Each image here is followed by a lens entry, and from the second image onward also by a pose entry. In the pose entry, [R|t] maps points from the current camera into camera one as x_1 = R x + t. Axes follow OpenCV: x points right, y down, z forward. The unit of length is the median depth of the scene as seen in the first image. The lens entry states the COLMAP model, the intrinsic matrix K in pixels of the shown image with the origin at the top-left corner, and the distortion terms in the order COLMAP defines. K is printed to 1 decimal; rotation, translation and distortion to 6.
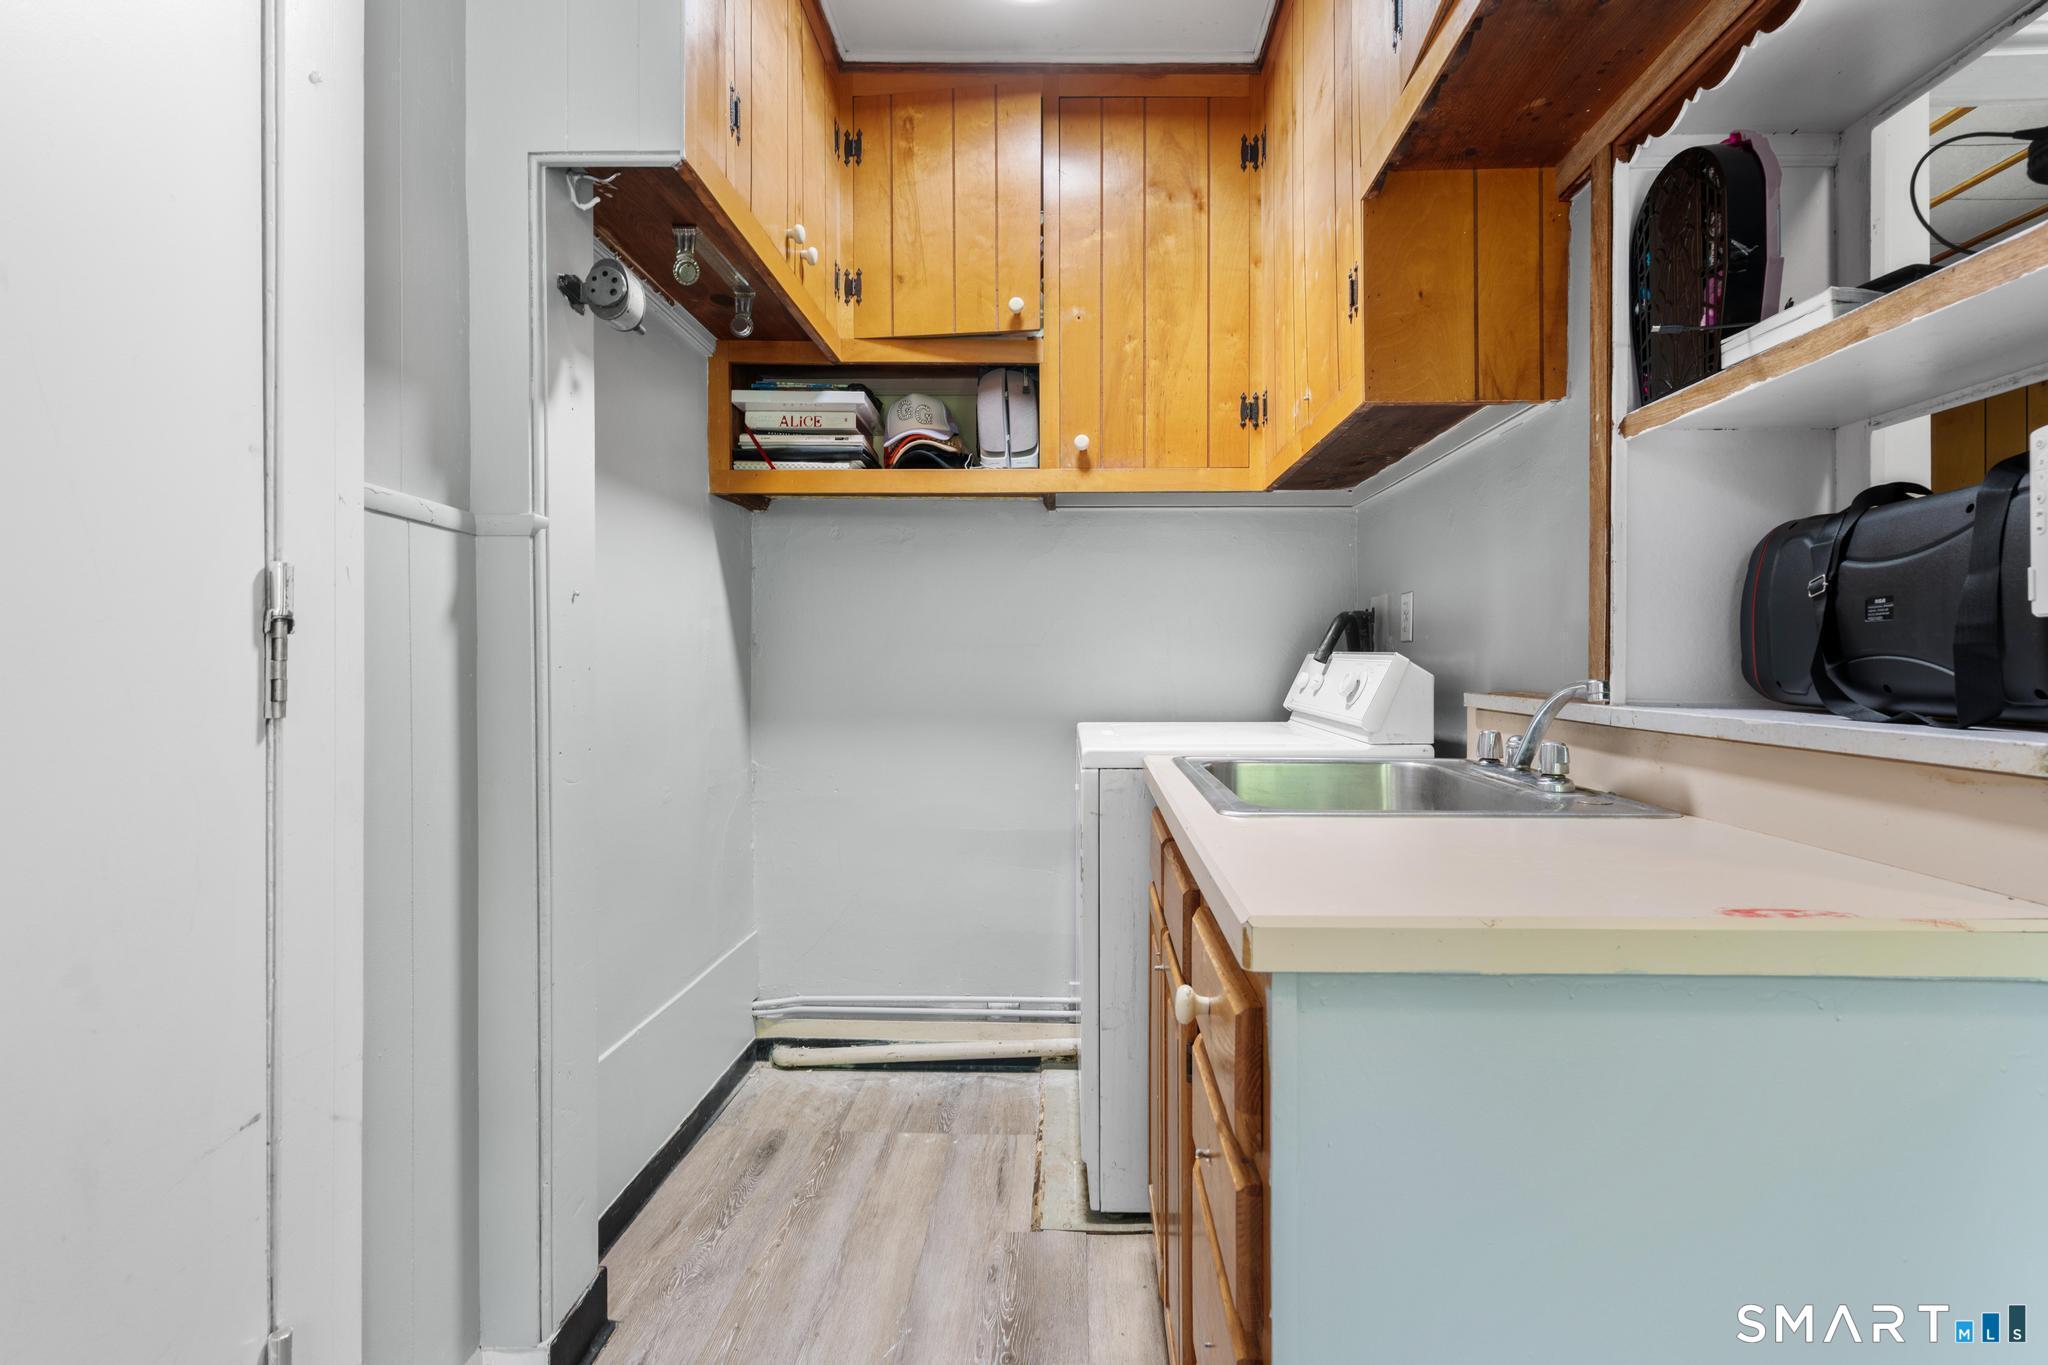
lens RADIAL K [[957.2, 0, 1074.2], [0, 957.2, 679.6], [0, 0, 1]] dist [0.001204, 0.001200]
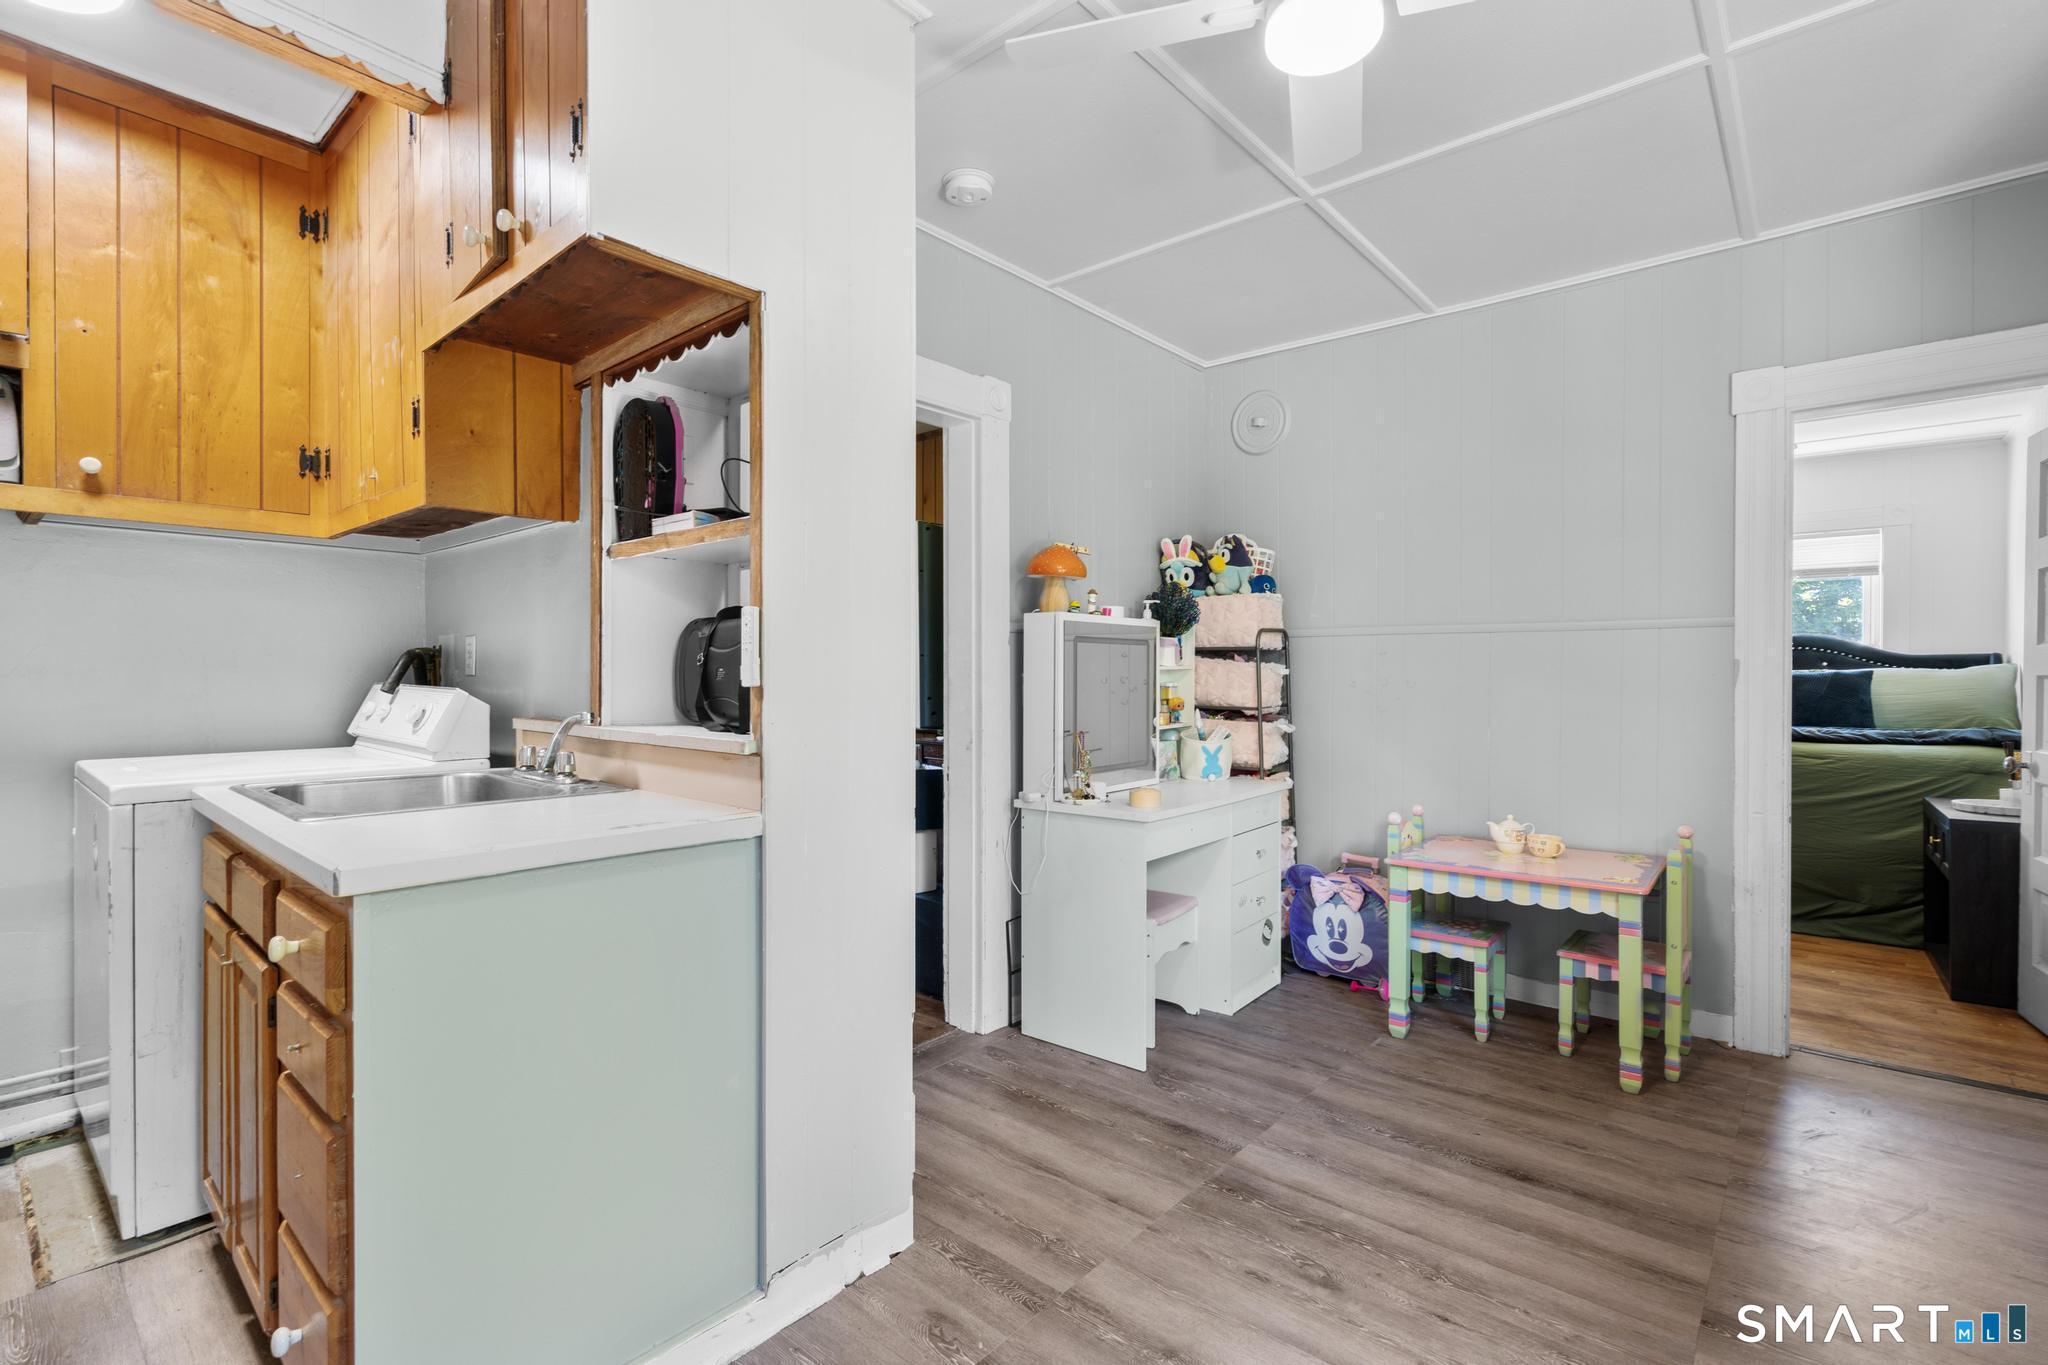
lens RADIAL K [[923.9, 0, 1030.6], [0, 923.9, 670.1], [0, 0, 1]] dist [-0.001418, -0.000147]
pose [[0.652919, 0.003091, 0.757421, -0.098294], [0.013591, 0.999783, -0.015796, -0.022846], [-0.757306, 0.020608, 0.652735, -0.388360]]
